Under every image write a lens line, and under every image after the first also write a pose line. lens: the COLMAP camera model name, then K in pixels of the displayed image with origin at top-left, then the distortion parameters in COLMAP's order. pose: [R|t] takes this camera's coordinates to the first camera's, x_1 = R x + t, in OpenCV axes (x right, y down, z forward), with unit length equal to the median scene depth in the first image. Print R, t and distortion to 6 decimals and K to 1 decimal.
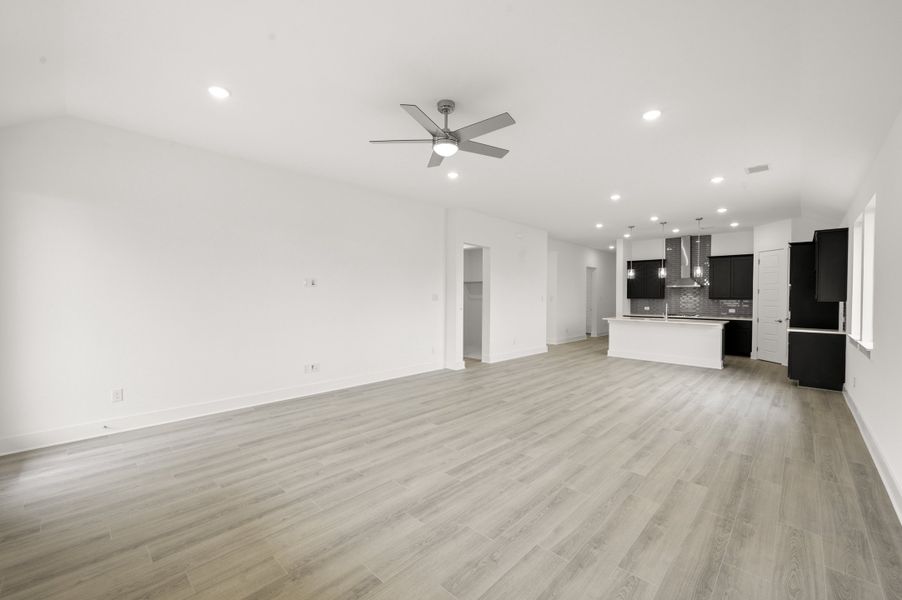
lens RADIAL K [[360.6, 0, 451.0], [0, 360.6, 300.0], [0, 0, 1]] dist [0.011135, 0.000041]
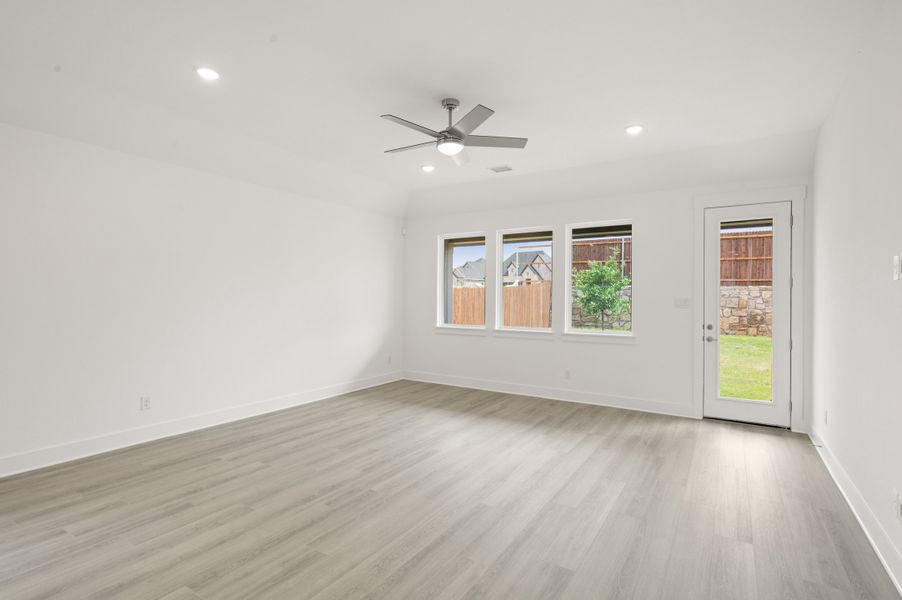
lens RADIAL K [[432.7, 0, 451.0], [0, 432.7, 300.0], [0, 0, 1]] dist [0.001965, 0.000456]
pose [[-0.980451, -0.013064, -0.196331, 0.199453], [-0.016177, 0.999767, 0.014259, -0.022533], [0.196099, 0.017157, -0.980434, 2.072806]]
